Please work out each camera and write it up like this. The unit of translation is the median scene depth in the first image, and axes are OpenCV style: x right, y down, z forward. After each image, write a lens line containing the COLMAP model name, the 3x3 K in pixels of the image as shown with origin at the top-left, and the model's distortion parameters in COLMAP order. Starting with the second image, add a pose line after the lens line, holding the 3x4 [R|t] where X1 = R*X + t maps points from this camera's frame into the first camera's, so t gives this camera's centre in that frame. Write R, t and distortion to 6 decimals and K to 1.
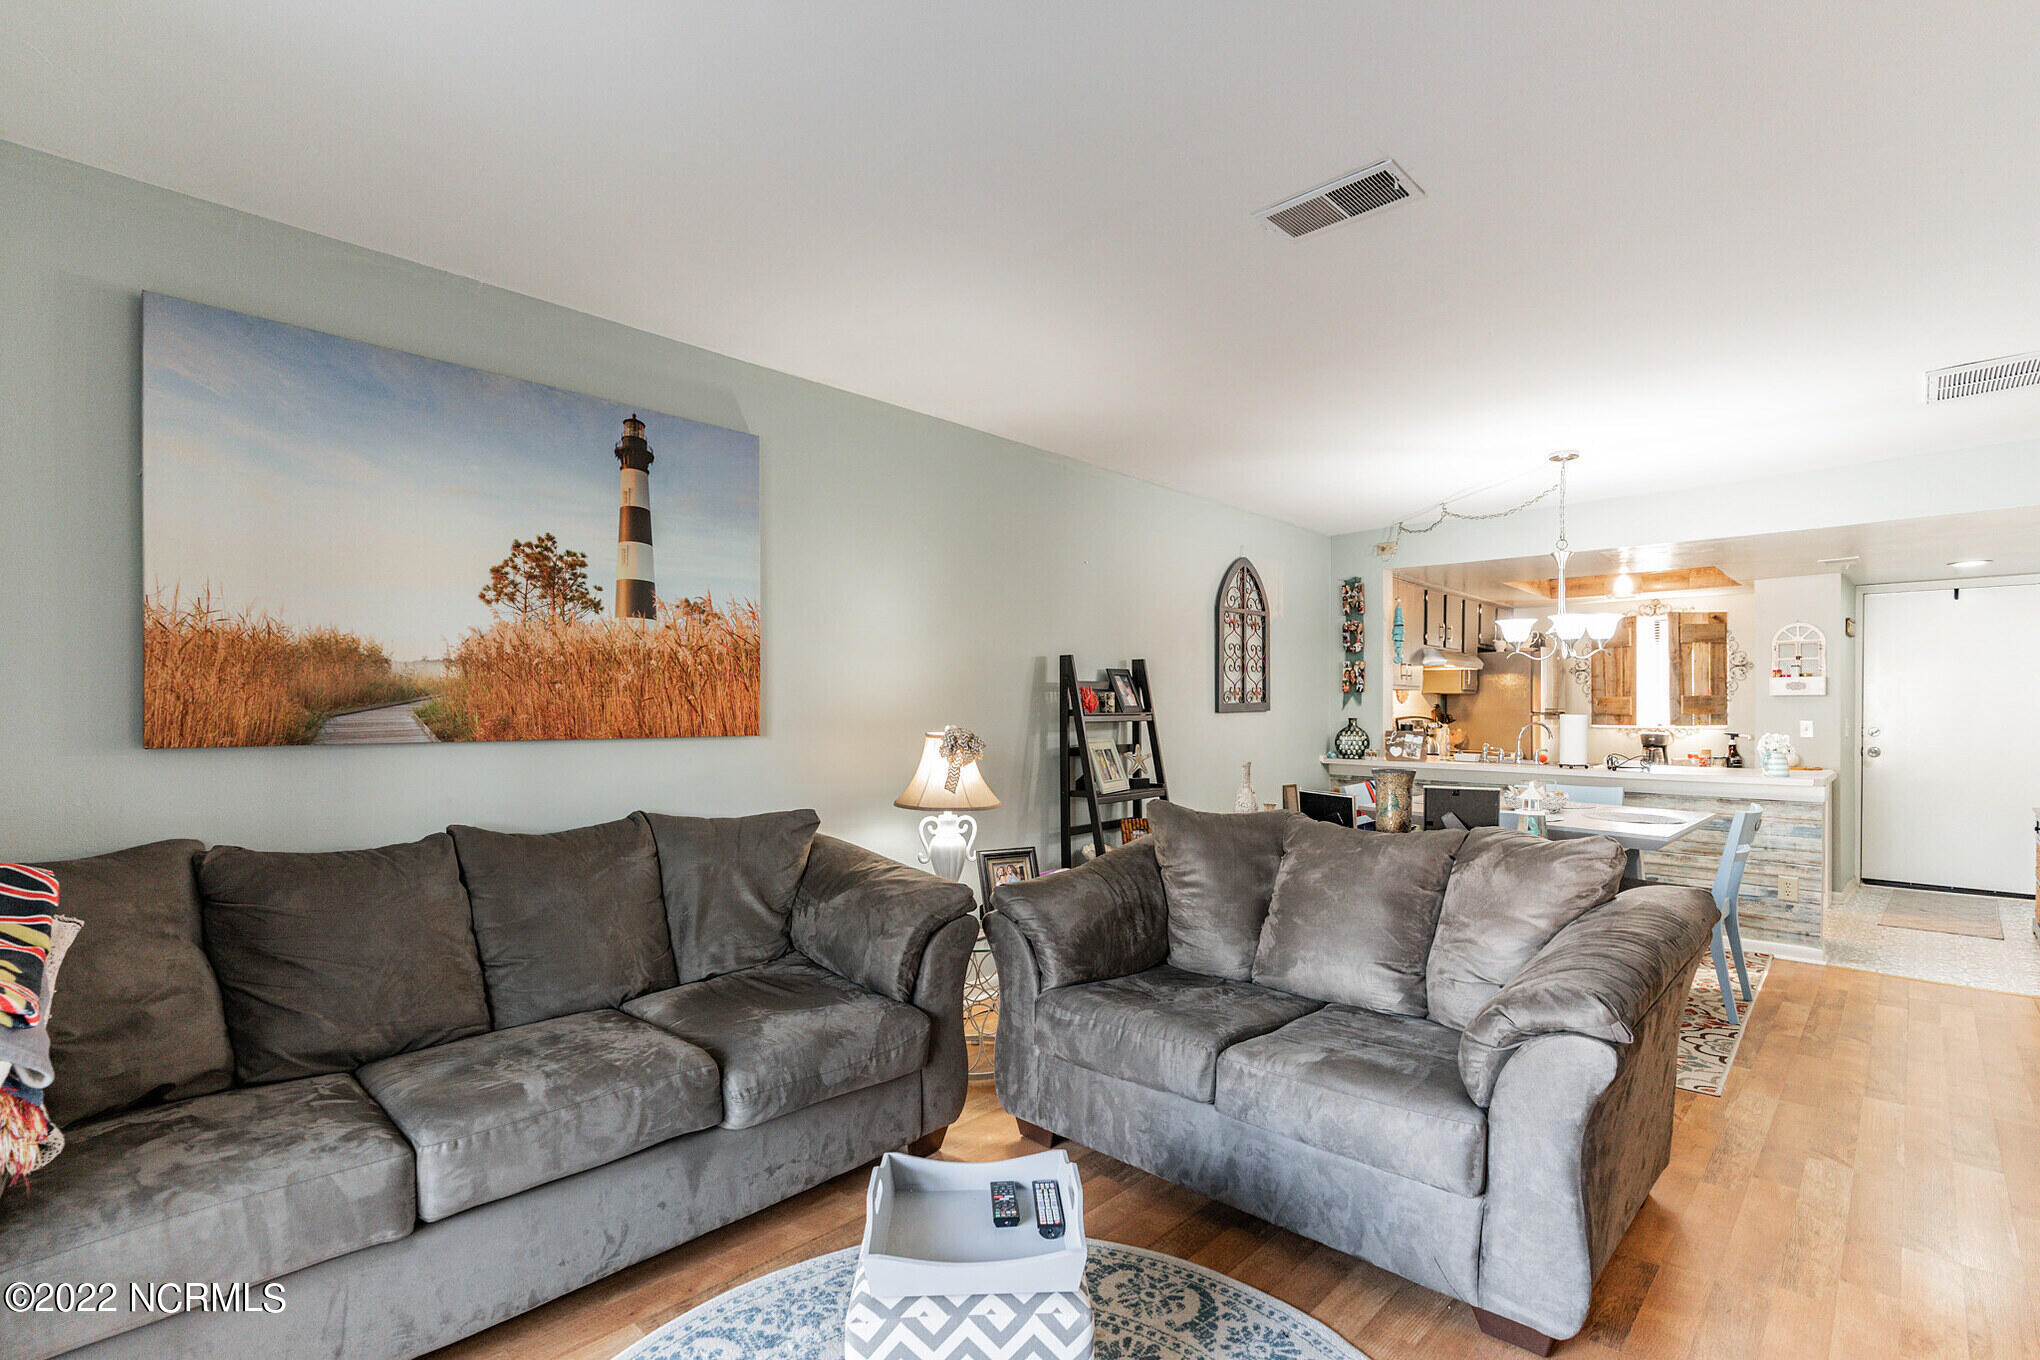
lens RADIAL K [[932.6, 0, 1041.4], [0, 932.6, 715.3], [0, 0, 1]] dist [0.002819, 0.000743]
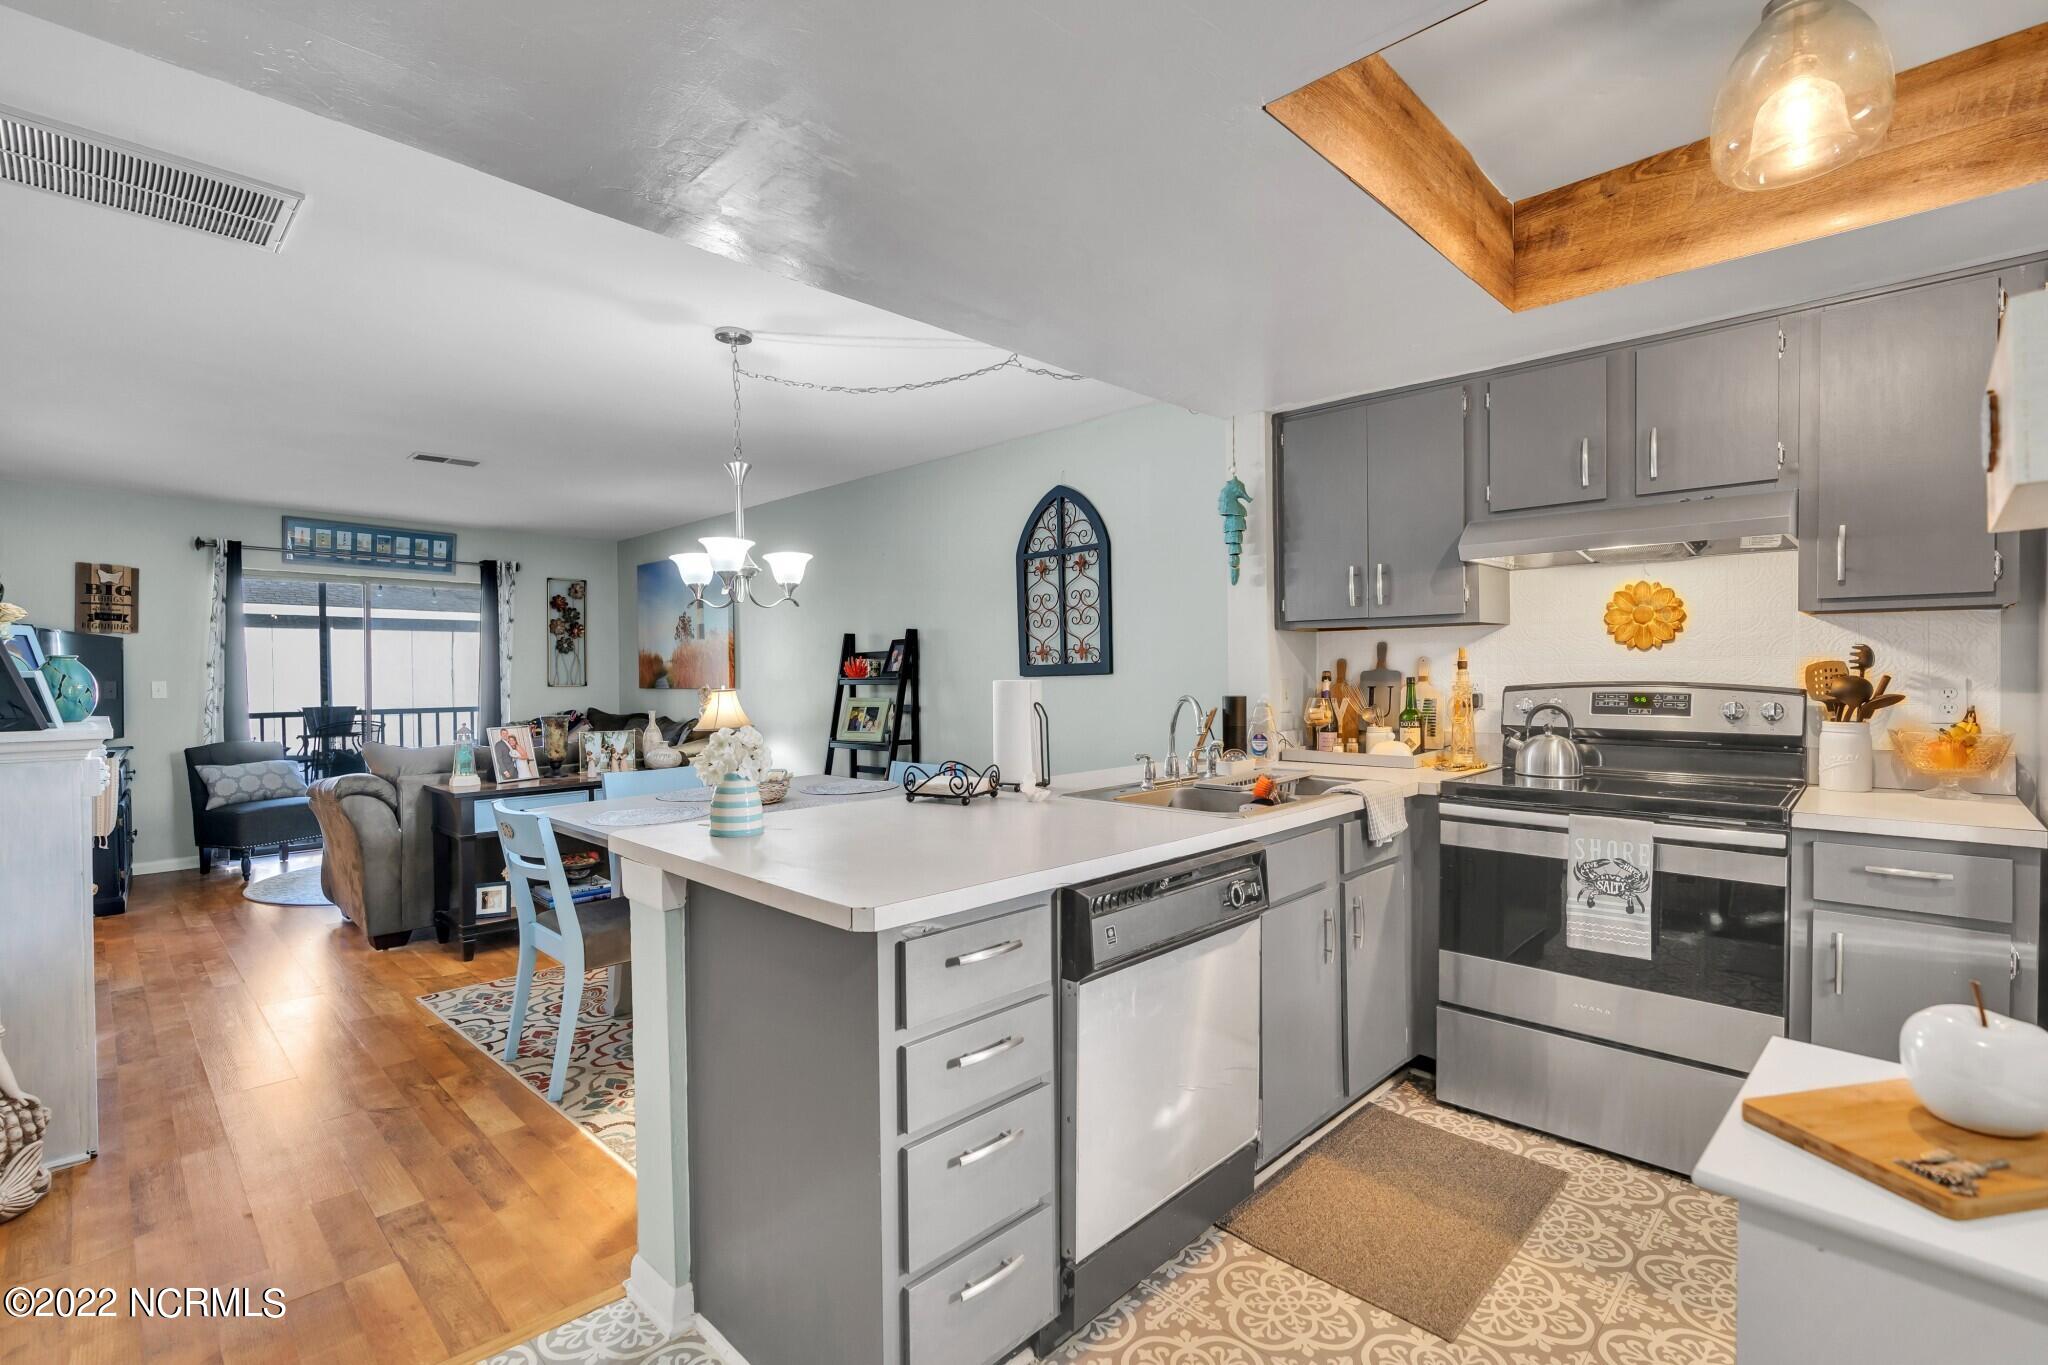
lens RADIAL K [[931.1, 0, 1028.3], [0, 931.1, 689.5], [0, 0, 1]] dist [-0.004100, 0.000579]
pose [[-0.020927, 0.014720, -0.999673, 0.918429], [0.001660, 0.999891, 0.014688, -0.002268], [0.999780, -0.001352, -0.020949, 0.878074]]
